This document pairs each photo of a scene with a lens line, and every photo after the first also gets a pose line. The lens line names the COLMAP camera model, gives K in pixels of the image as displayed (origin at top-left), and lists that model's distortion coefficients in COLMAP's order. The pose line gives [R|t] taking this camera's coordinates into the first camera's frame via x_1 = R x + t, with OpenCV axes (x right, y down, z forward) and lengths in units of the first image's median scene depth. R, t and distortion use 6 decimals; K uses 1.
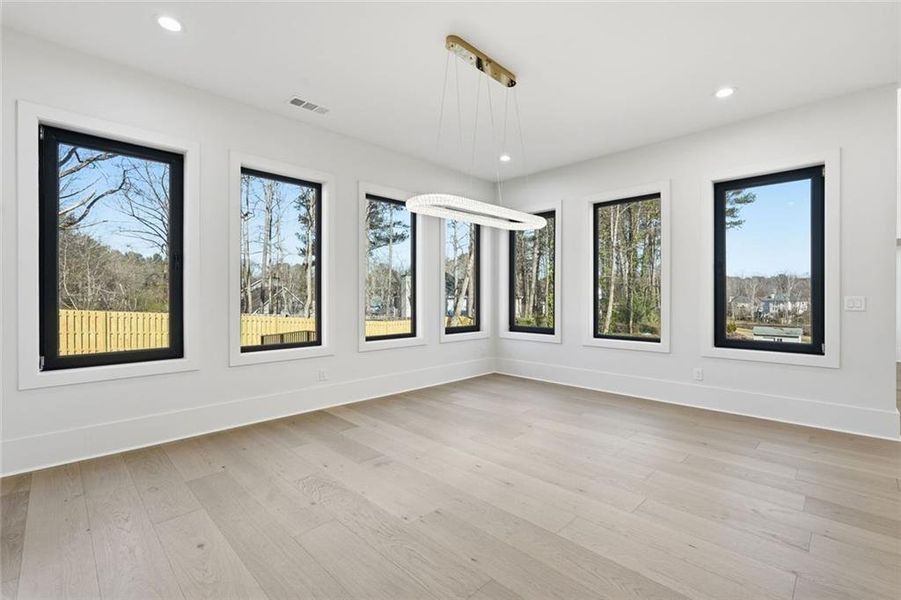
lens RADIAL K [[403.7, 0, 451.1], [0, 403.7, 294.7], [0, 0, 1]] dist [-0.003078, 0.000236]
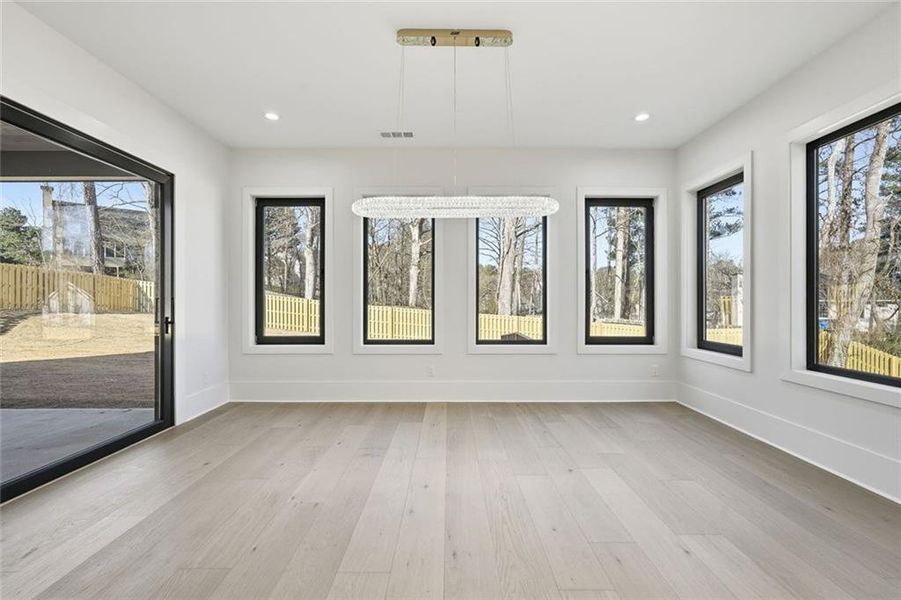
lens RADIAL K [[398.8, 0, 449.0], [0, 398.8, 299.9], [0, 0, 1]] dist [-0.008030, 0.000467]
pose [[0.707388, 0.000800, -0.706825, 0.581299], [0.002651, 0.999989, 0.003786, -0.000848], [0.706820, -0.004552, 0.707379, 0.312972]]
